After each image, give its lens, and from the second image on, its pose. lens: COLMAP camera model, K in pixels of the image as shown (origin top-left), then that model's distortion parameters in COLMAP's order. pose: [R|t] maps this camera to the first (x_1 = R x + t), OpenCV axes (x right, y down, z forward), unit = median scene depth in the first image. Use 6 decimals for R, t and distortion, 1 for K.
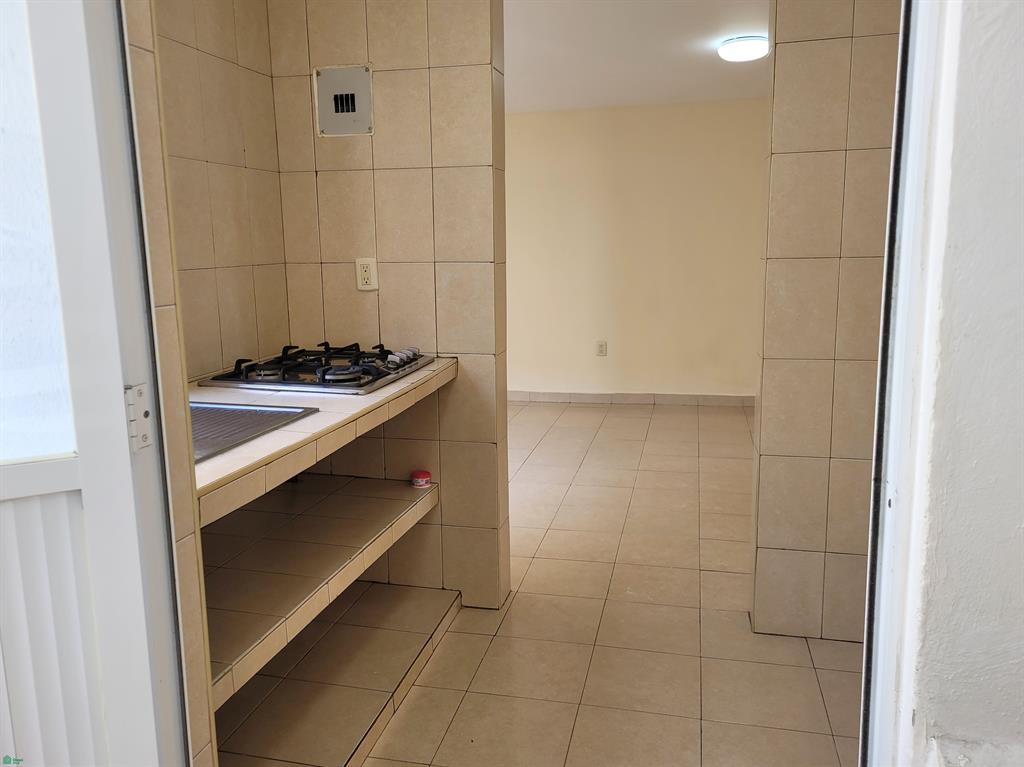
lens RADIAL K [[775.4, 0, 515.5], [0, 775.4, 381.6], [0, 0, 1]] dist [0.046308, -0.034042]
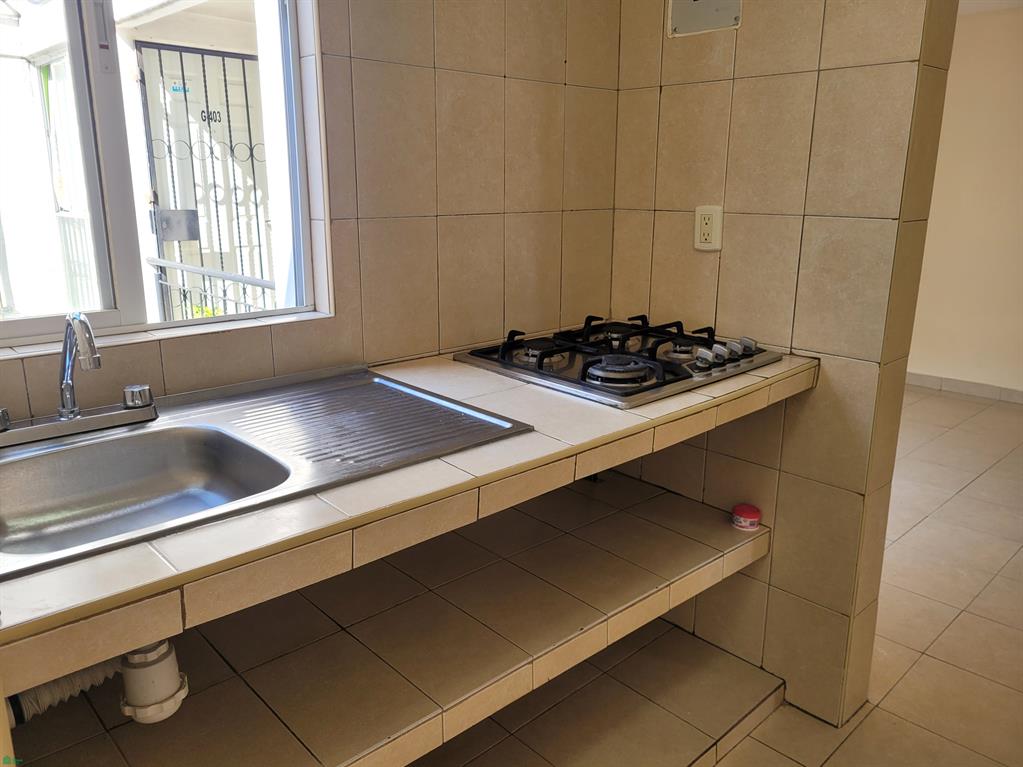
lens RADIAL K [[774.6, 0, 530.6], [0, 774.6, 371.4], [0, 0, 1]] dist [0.046308, -0.034042]
pose [[0.841478, 0.148975, -0.519346, 0.067772], [-0.115408, 0.988611, 0.096592, -0.057117], [0.527821, -0.021343, 0.849087, 0.292861]]
